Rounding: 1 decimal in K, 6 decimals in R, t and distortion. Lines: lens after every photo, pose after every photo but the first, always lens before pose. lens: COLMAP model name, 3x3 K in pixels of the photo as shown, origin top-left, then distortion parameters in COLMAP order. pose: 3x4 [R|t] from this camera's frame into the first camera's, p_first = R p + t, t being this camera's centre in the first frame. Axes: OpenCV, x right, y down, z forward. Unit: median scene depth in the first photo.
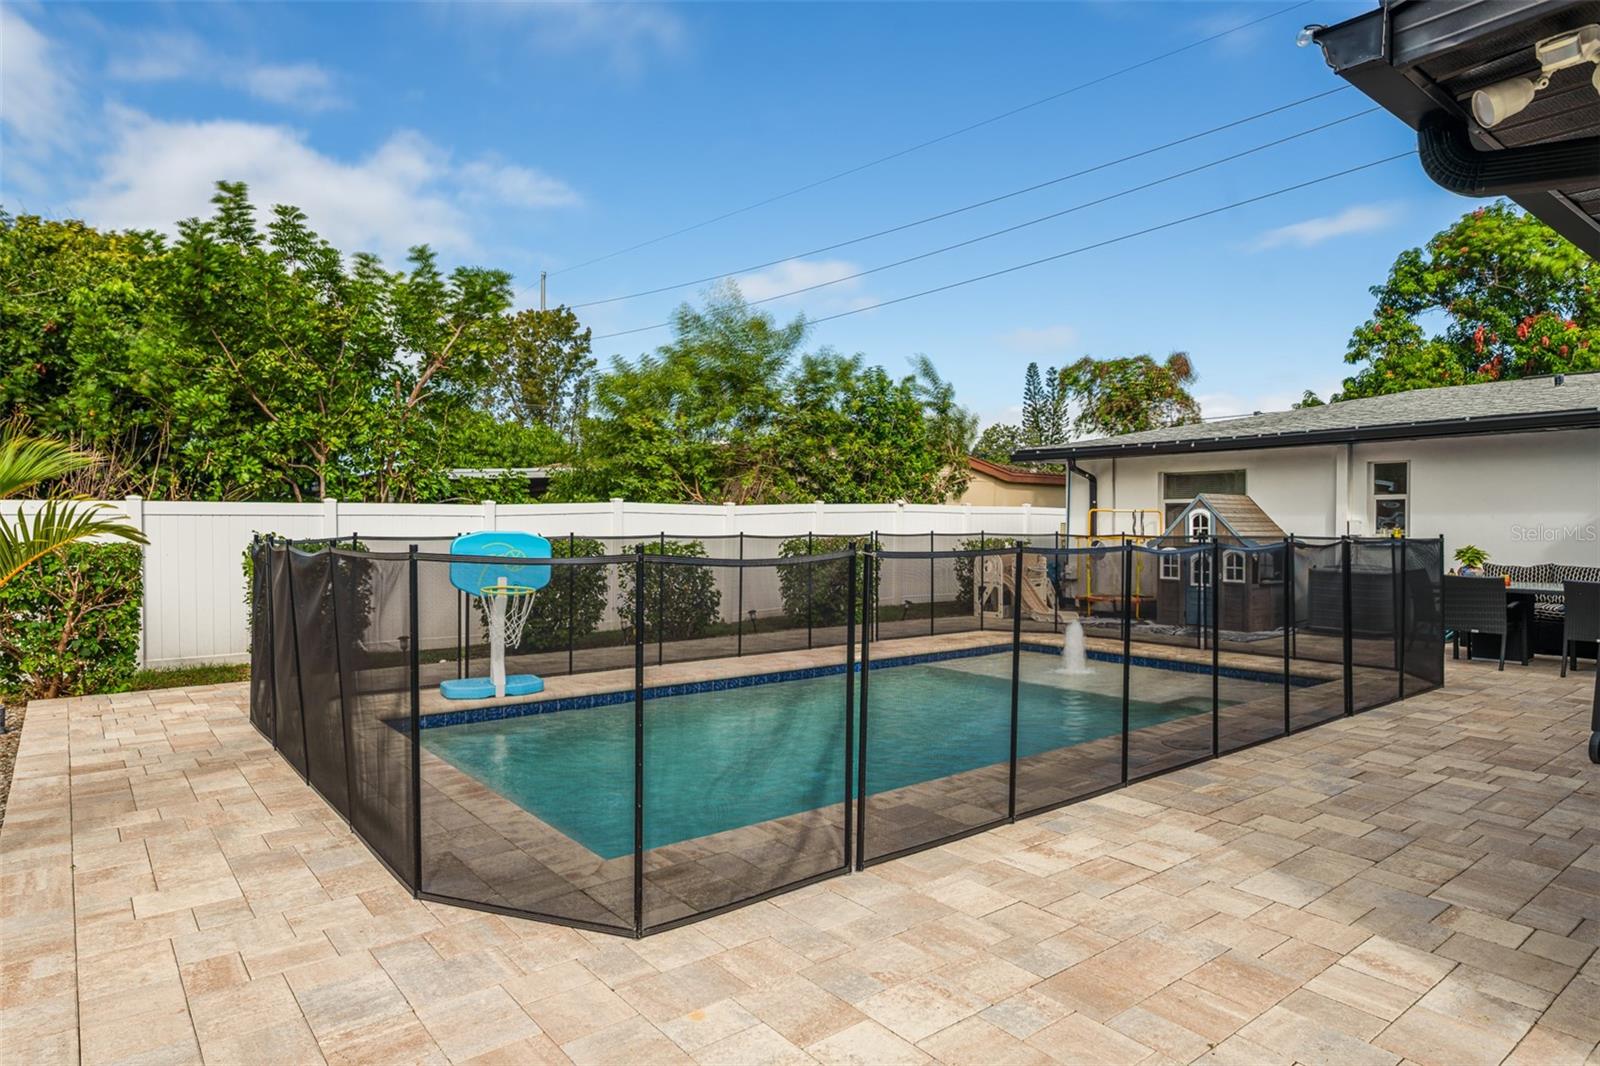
lens RADIAL K [[918.9, 0, 799.7], [0, 918.9, 535.9], [0, 0, 1]] dist [0.005107, -0.002751]
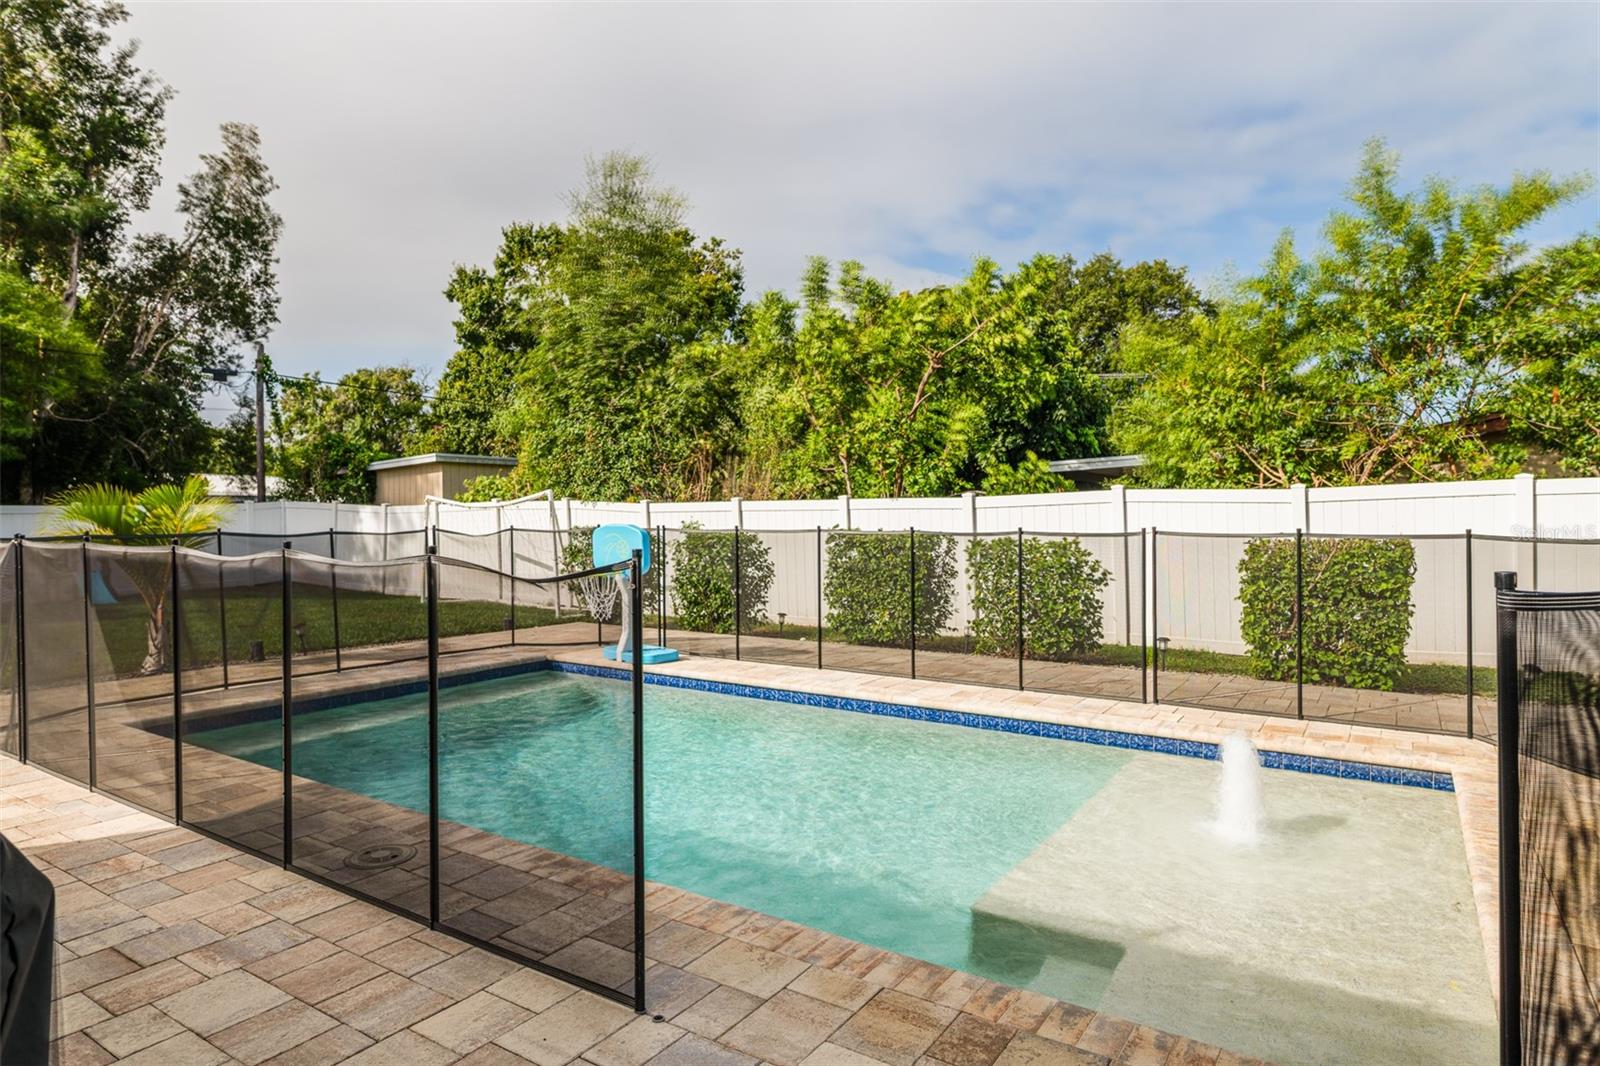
lens RADIAL K [[918.9, 0, 792.7], [0, 918.9, 528.4], [0, 0, 1]] dist [0.005107, -0.002751]
pose [[0.304677, 0.009867, -0.952405, 0.520627], [-0.009298, 0.999929, 0.007385, -0.005982], [0.952410, 0.006606, 0.304747, 0.497519]]
